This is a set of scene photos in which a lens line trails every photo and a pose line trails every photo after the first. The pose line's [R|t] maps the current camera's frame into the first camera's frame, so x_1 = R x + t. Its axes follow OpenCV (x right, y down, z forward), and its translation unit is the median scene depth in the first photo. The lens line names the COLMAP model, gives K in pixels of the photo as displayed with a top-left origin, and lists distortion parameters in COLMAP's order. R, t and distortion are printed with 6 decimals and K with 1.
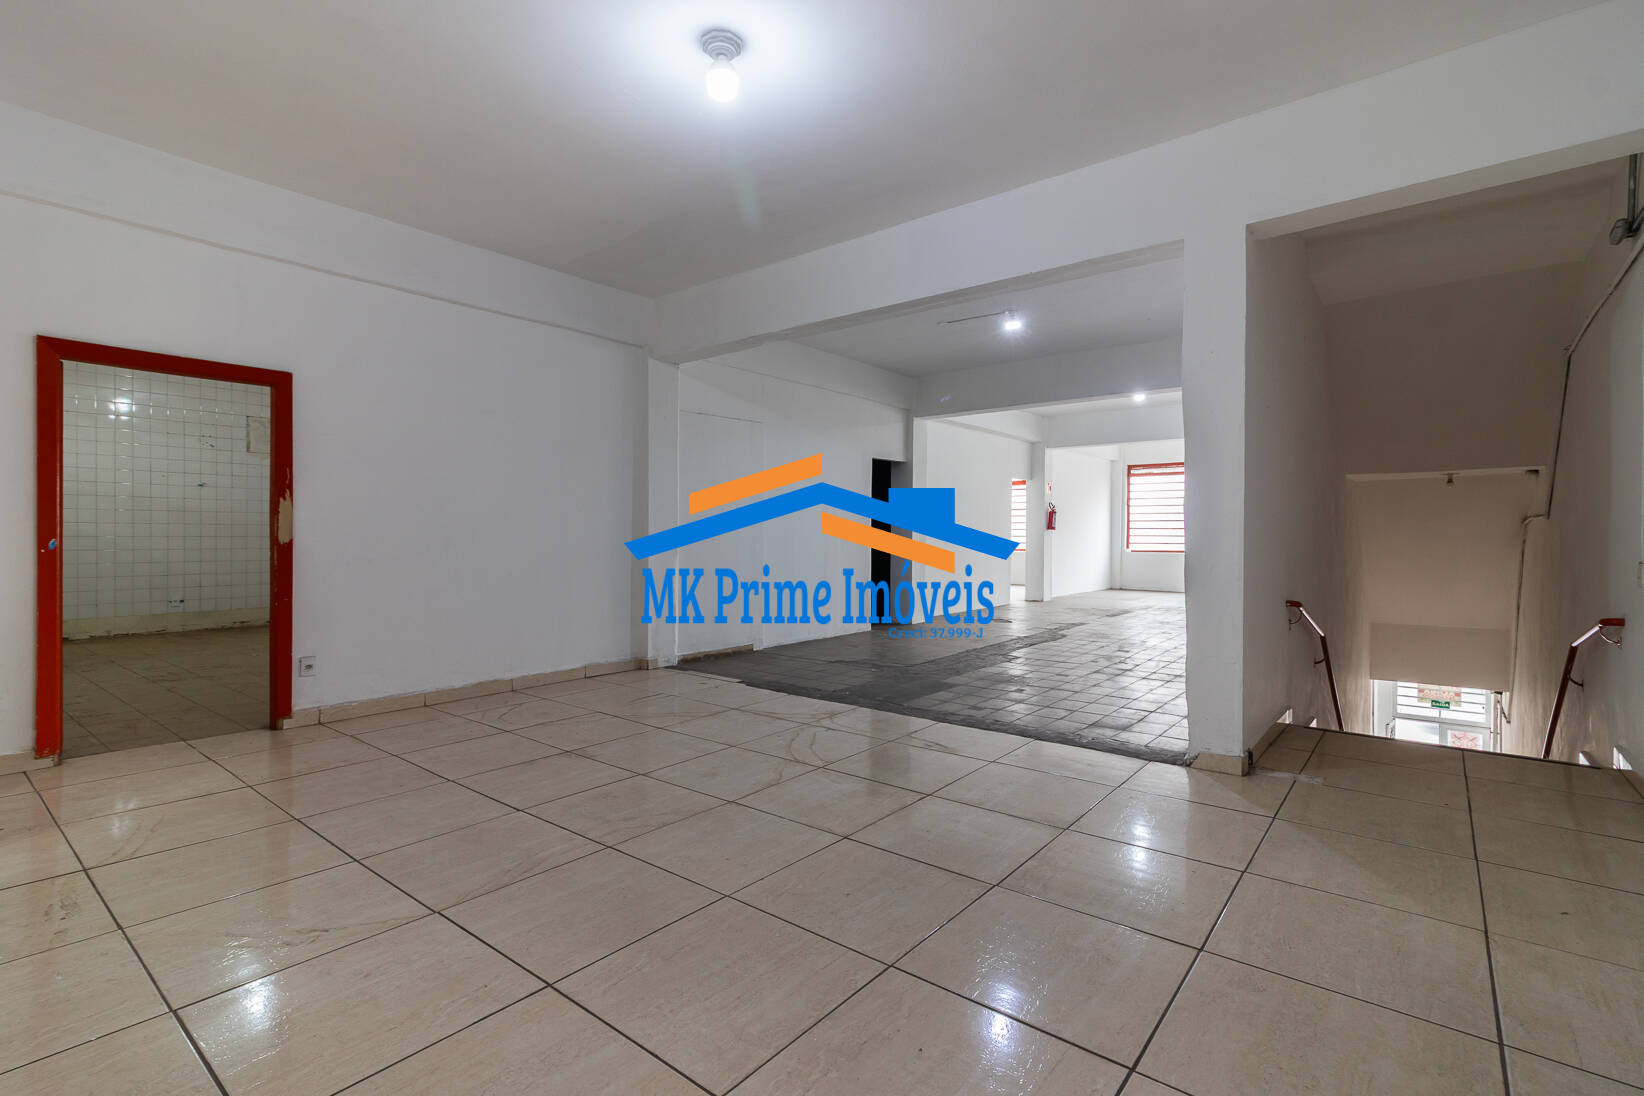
lens RADIAL K [[762.5, 0, 824.2], [0, 762.5, 542.3], [0, 0, 1]] dist [-0.000615, 0.000890]
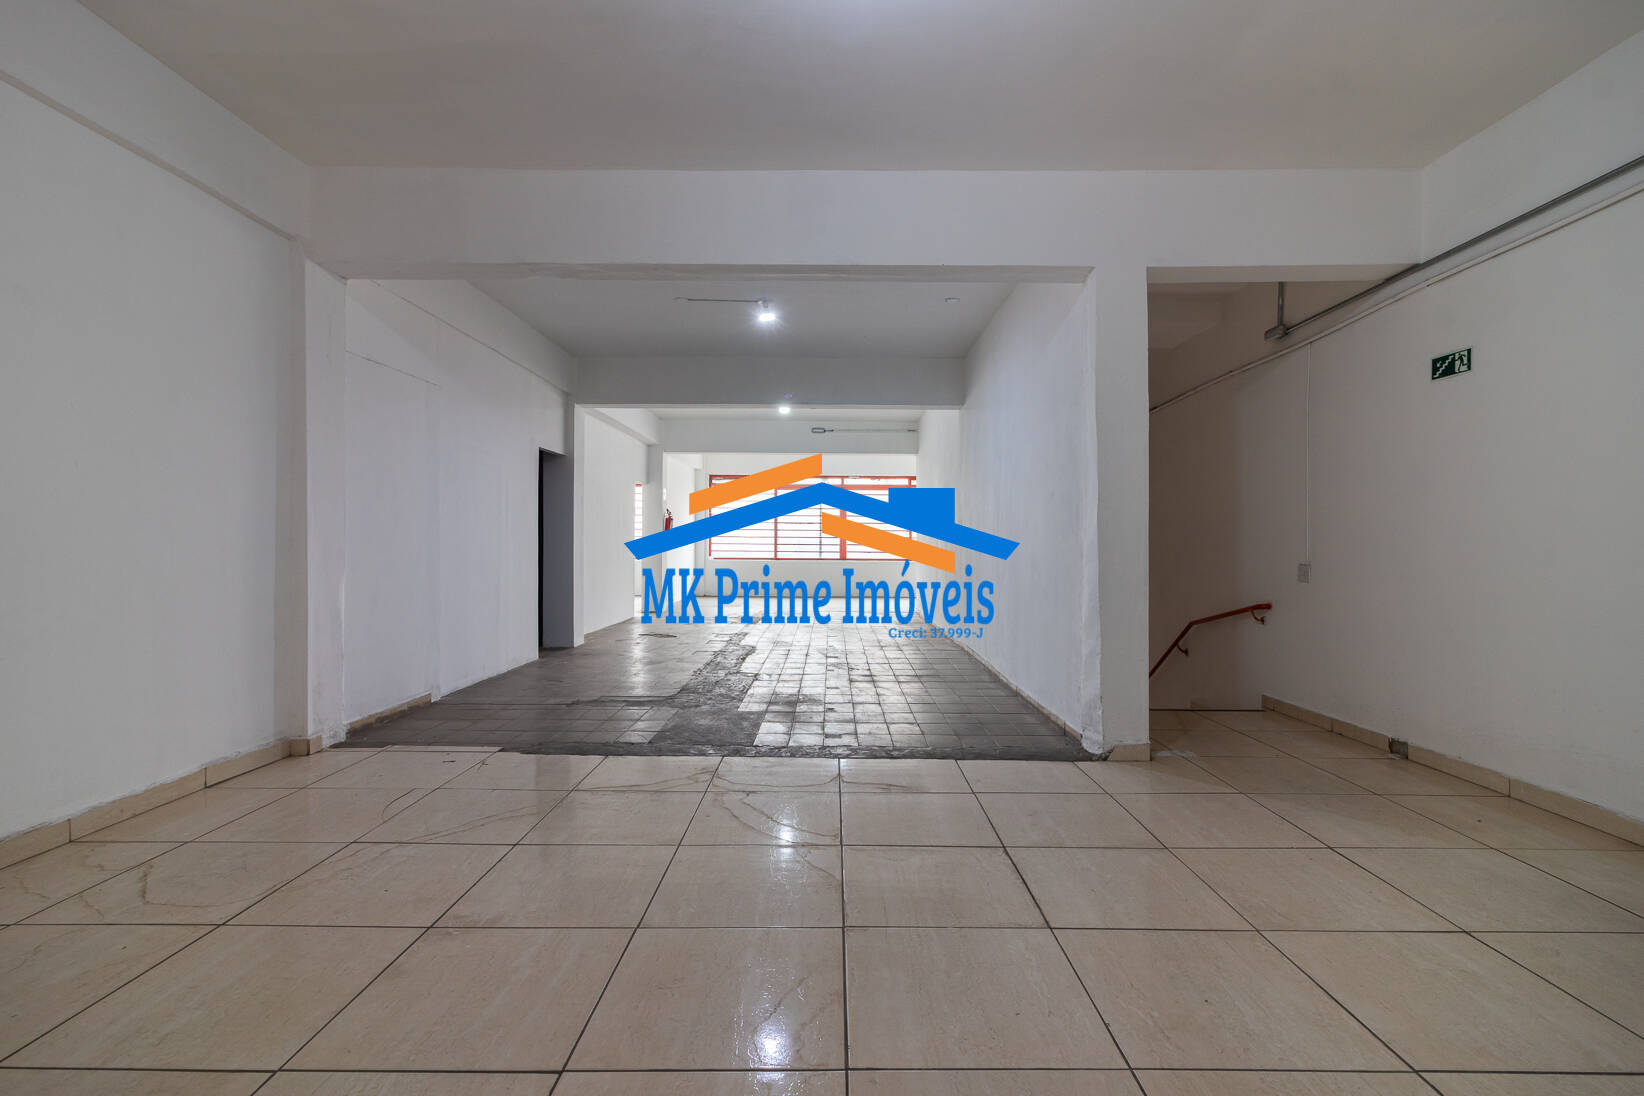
lens RADIAL K [[762.5, 0, 824.5], [0, 762.5, 552.2], [0, 0, 1]] dist [-0.000615, 0.000890]
pose [[0.777648, -0.003550, 0.628690, -0.293595], [0.001012, 0.999990, 0.004395, -0.002524], [-0.628699, -0.002782, 0.777643, 0.242155]]
